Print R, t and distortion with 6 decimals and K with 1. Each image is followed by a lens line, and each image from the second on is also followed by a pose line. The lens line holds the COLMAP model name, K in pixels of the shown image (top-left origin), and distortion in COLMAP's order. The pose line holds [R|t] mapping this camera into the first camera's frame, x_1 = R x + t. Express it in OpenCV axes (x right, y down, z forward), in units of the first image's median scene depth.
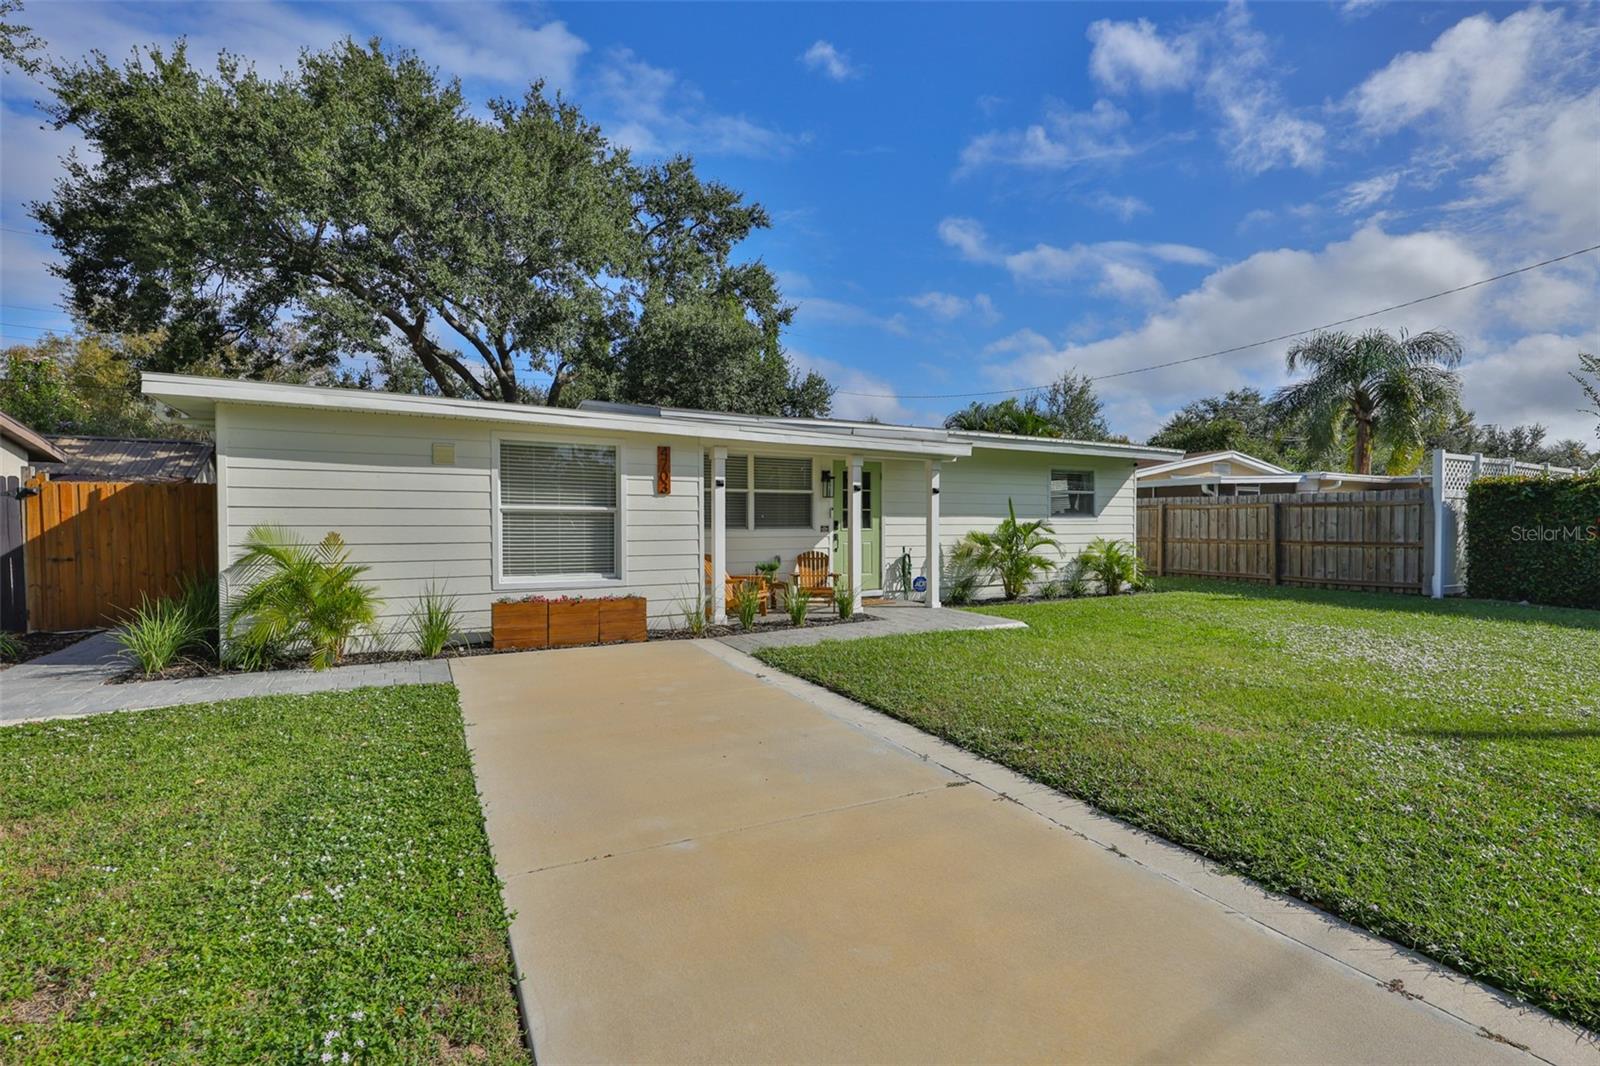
lens RADIAL K [[693.8, 0, 800.0], [0, 693.8, 533.0], [0, 0, 1]] dist [0.000800, 0.000021]
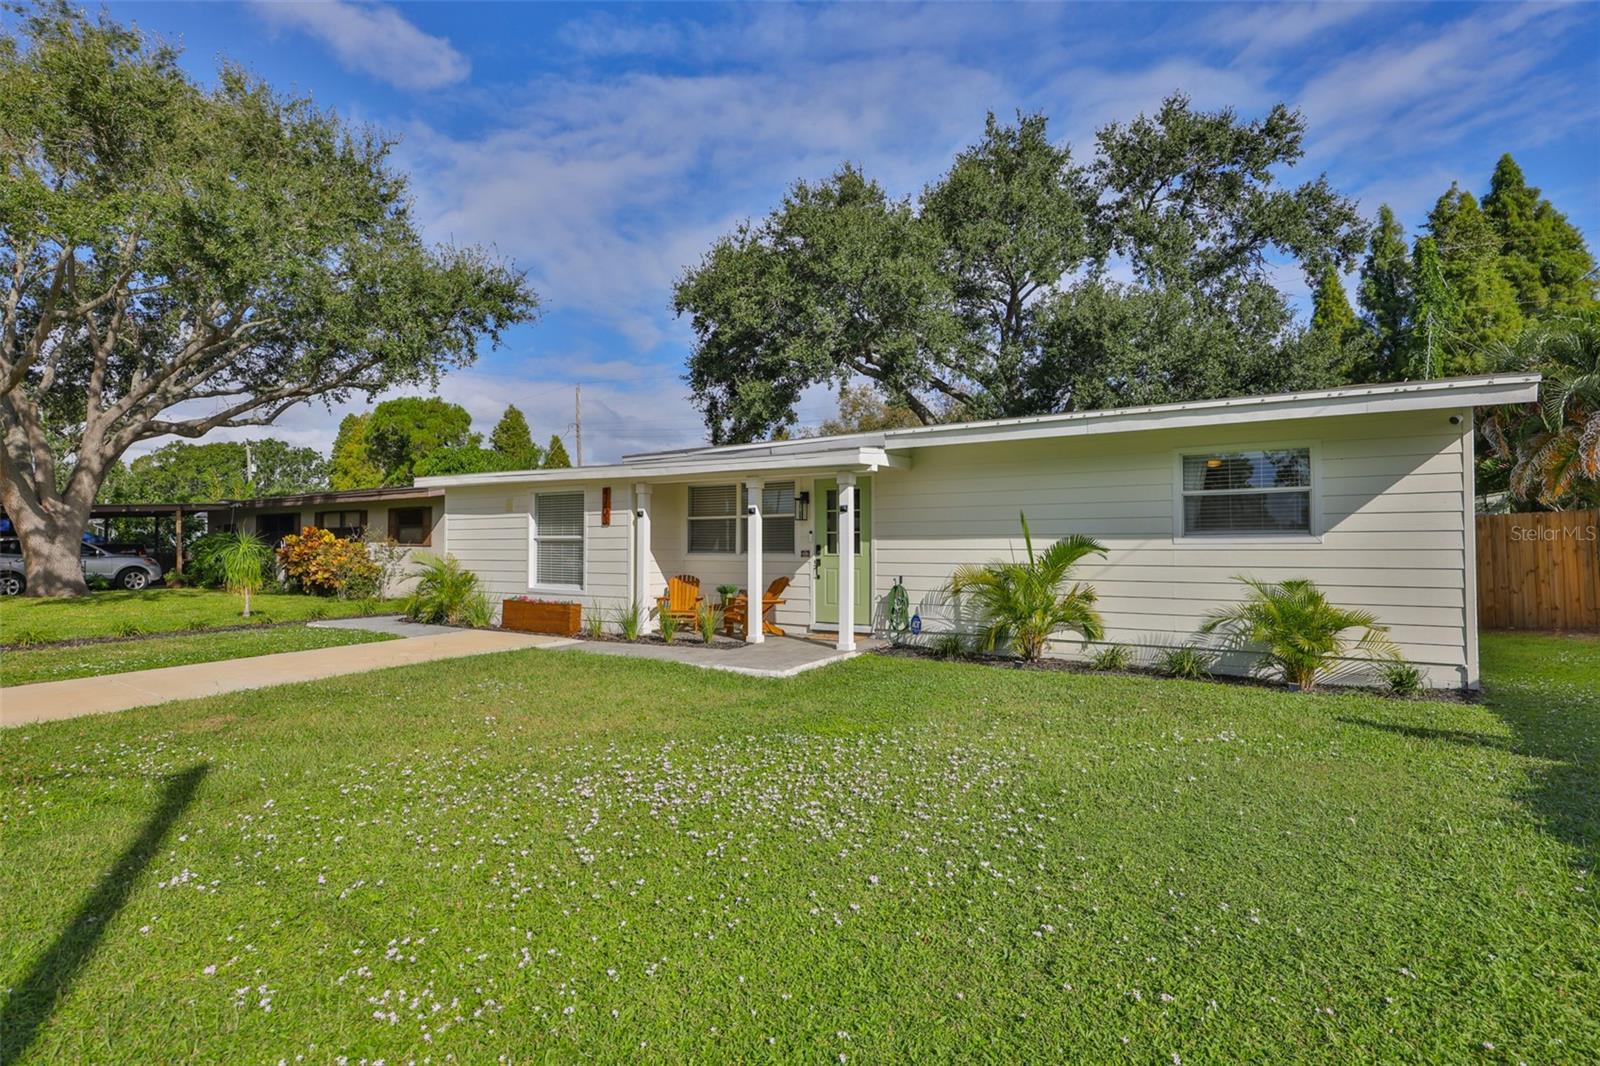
lens RADIAL K [[738.0, 0, 800.0], [0, 738.0, 533.0], [0, 0, 1]] dist [-0.000413, -0.000018]
pose [[0.525145, -0.016889, -0.850845, 0.882716], [-0.009872, 0.999615, -0.025935, -0.007883], [0.850956, 0.022019, 0.524776, 0.464808]]
